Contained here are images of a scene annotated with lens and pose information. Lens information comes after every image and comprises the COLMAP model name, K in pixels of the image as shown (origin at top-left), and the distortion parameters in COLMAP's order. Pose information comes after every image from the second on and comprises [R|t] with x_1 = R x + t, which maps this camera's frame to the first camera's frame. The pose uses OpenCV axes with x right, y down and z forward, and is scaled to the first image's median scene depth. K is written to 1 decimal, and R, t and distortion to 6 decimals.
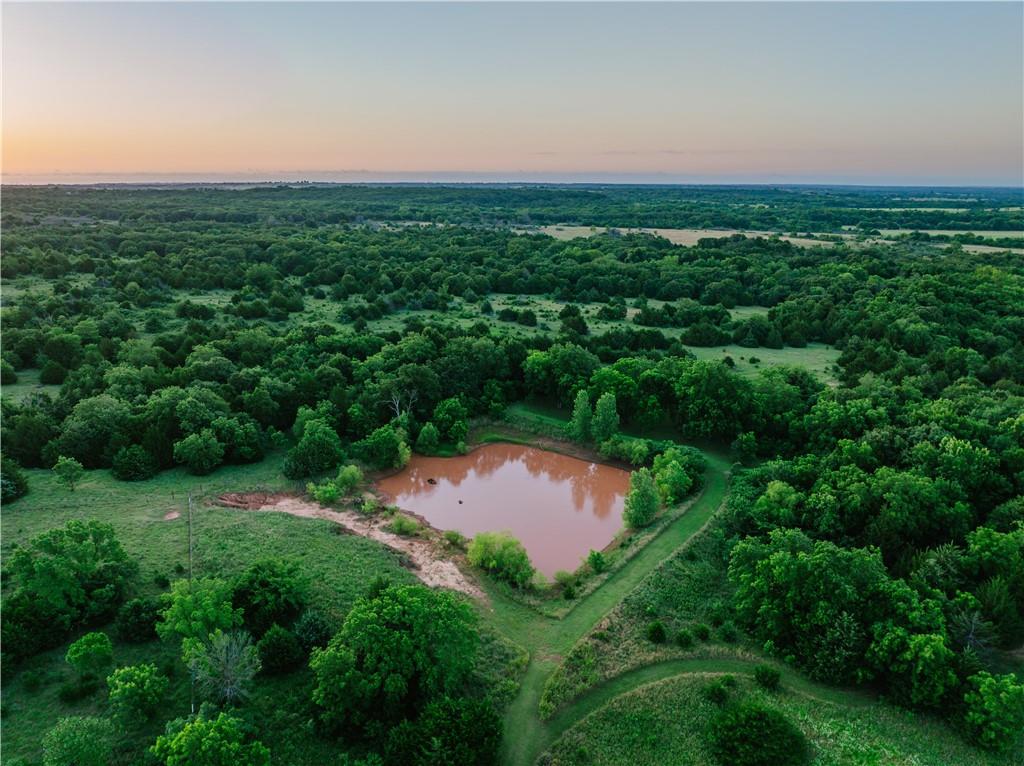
lens RADIAL K [[726.5, 0, 512.0], [0, 726.5, 383.0], [0, 0, 1]] dist [-0.036474, 0.004995]
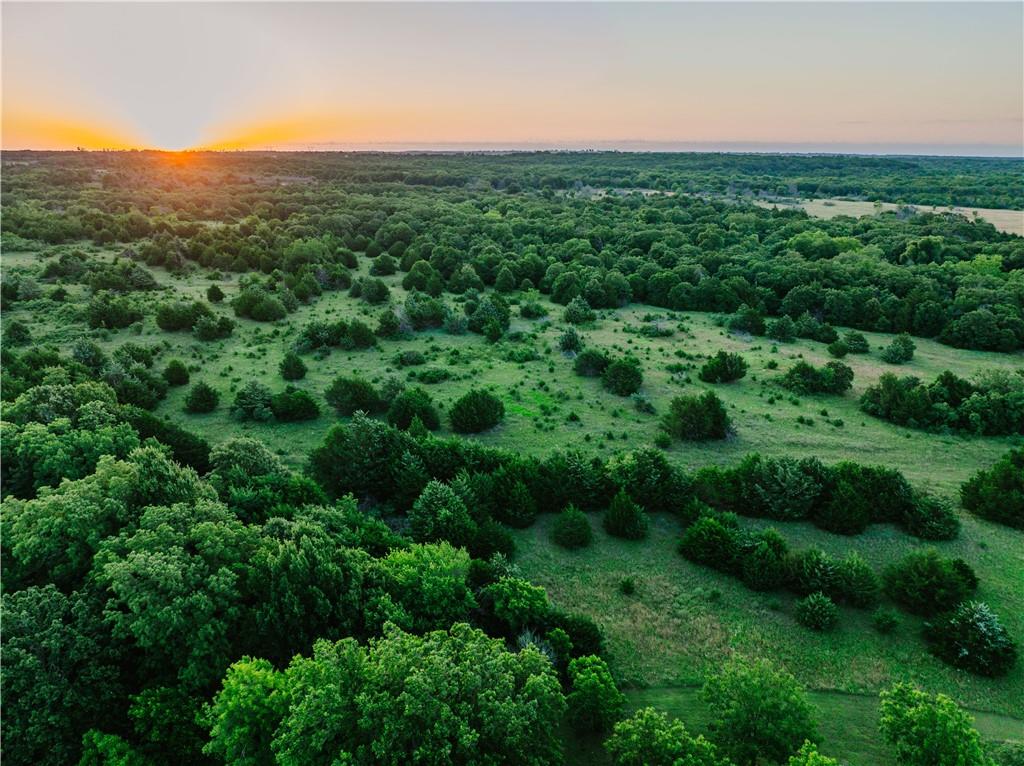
lens RADIAL K [[726.5, 0, 512.0], [0, 726.5, 383.0], [0, 0, 1]] dist [-0.036474, 0.004995]
pose [[0.926825, 0.114468, -0.357621, 0.054091], [-0.100750, 0.993288, 0.056826, -0.044401], [0.361726, -0.016637, 0.932136, 0.216385]]
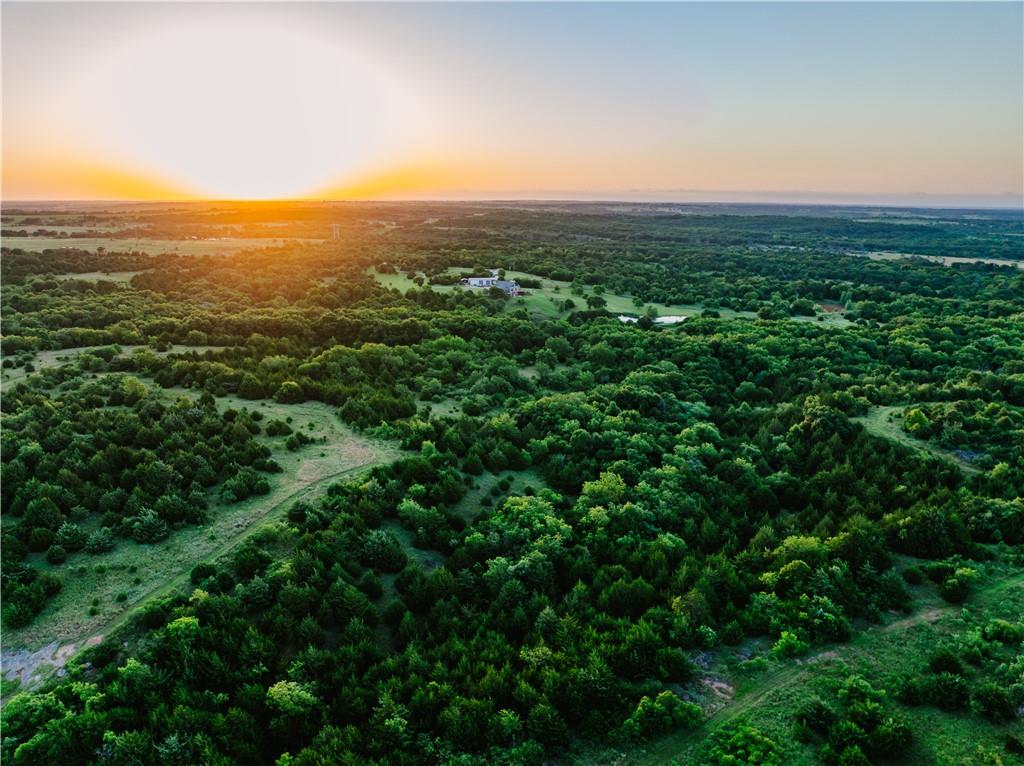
lens RADIAL K [[726.5, 0, 512.0], [0, 726.5, 383.0], [0, 0, 1]] dist [-0.036474, 0.004995]
pose [[0.896994, 0.115446, -0.426702, 0.051235], [-0.125217, 0.992116, 0.005194, 0.179910], [0.423937, 0.048771, 0.904377, -0.845194]]
